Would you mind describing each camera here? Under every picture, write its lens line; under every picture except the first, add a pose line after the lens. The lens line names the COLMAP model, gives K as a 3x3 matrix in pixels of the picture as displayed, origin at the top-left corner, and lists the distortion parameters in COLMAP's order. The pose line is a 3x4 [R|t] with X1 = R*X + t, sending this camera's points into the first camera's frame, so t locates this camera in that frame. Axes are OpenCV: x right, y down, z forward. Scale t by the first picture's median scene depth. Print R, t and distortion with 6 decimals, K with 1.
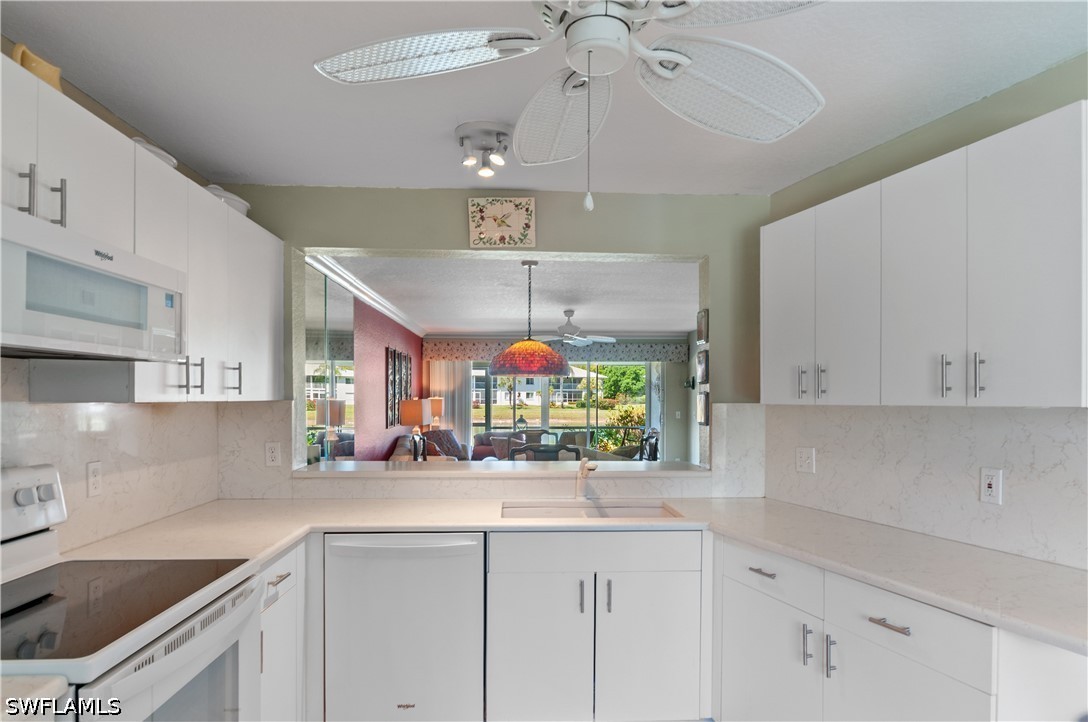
lens RADIAL K [[648.3, 0, 544.8], [0, 648.3, 399.8], [0, 0, 1]] dist [-0.004358, -0.001050]
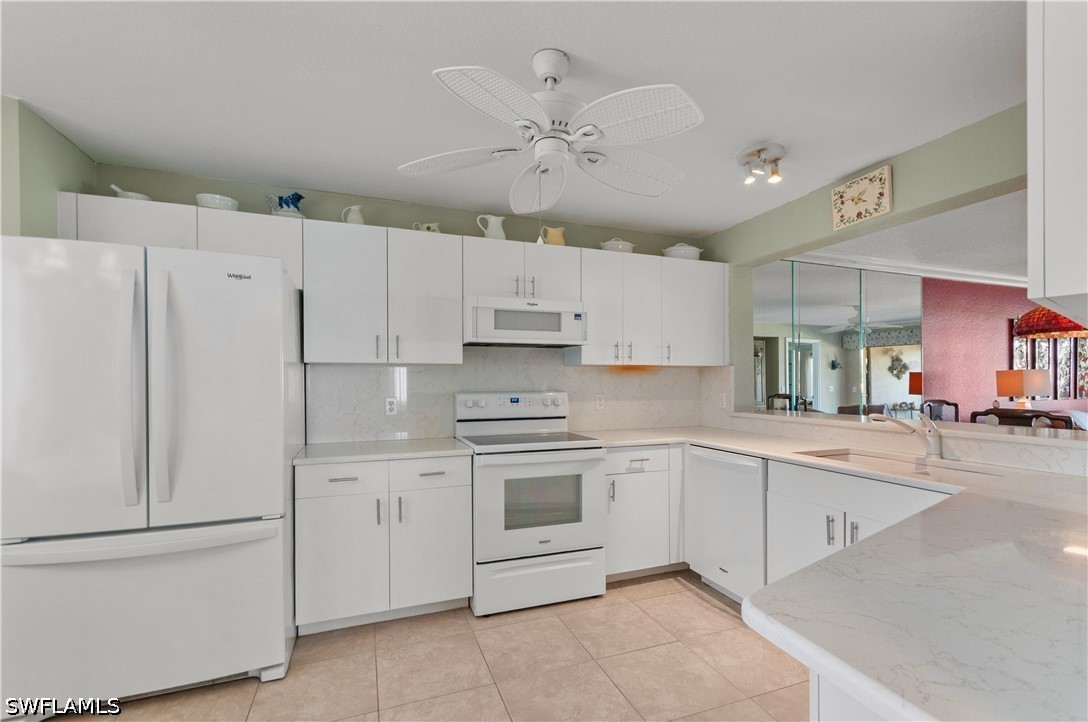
lens RADIAL K [[478.8, 0, 544.5], [0, 478.8, 383.7], [0, 0, 1]] dist [0.000606, 0.000031]
pose [[0.307840, 0.000380, -0.951438, 0.553773], [-0.000485, 1.000000, 0.000242, 0.043434], [0.951438, 0.000387, 0.307841, 0.229556]]
